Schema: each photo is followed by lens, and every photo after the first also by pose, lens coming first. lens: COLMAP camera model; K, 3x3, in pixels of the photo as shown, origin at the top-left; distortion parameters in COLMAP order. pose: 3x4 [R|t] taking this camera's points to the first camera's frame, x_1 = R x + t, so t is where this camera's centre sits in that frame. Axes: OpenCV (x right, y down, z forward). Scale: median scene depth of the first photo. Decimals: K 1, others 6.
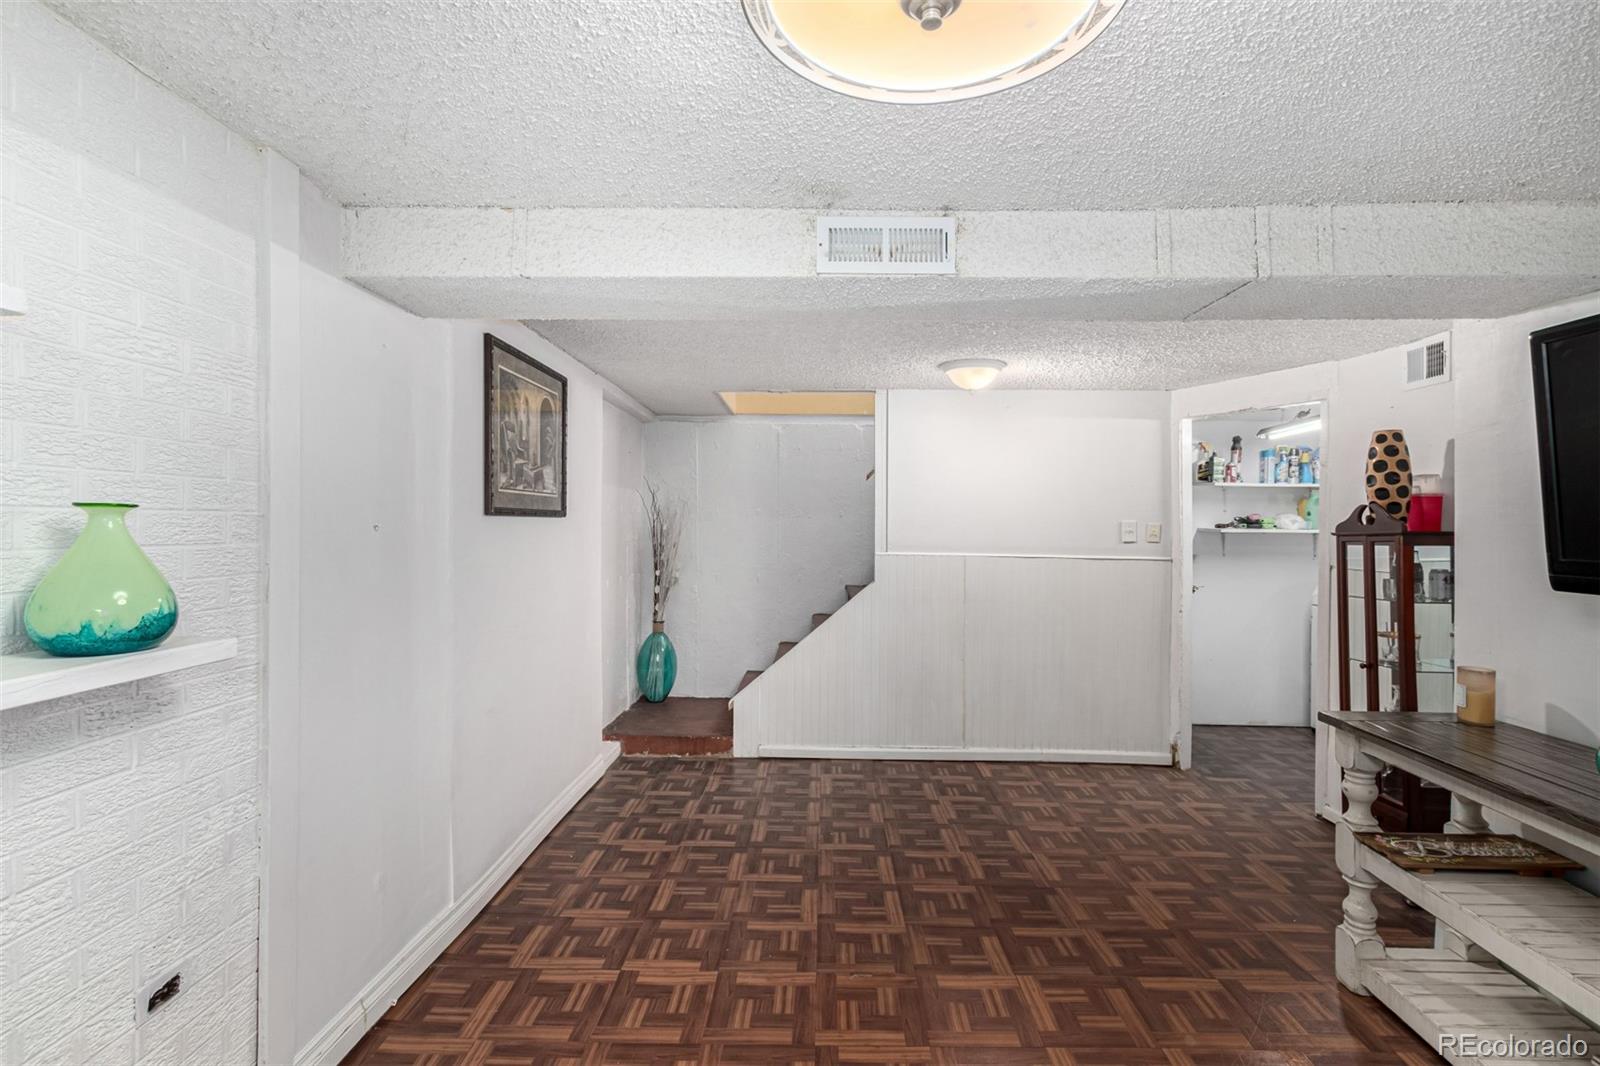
lens RADIAL K [[783.7, 0, 803.3], [0, 783.7, 520.4], [0, 0, 1]] dist [0.001299, -0.009815]
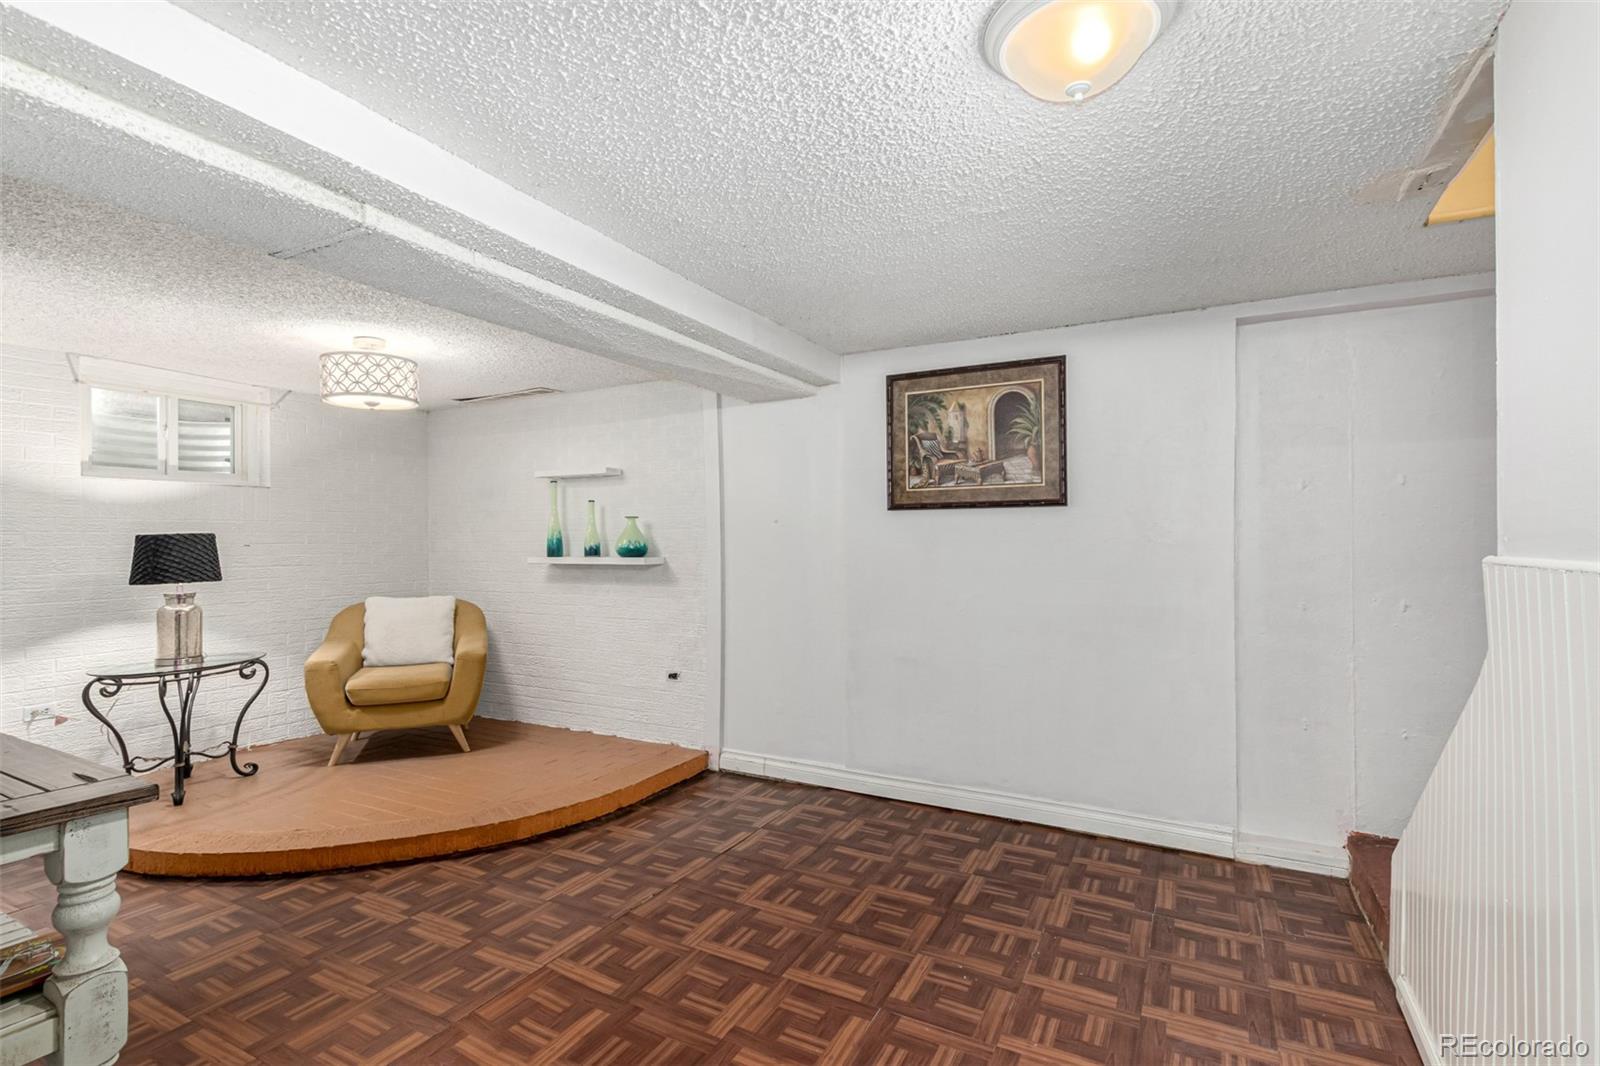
lens RADIAL K [[722.4, 0, 784.5], [0, 722.4, 541.3], [0, 0, 1]] dist [0.000529, -0.000271]
pose [[-0.459278, -0.005153, -0.888278, 0.705626], [0.004231, 0.999959, -0.007989, 0.050268], [0.888283, -0.007428, -0.459237, 1.271282]]
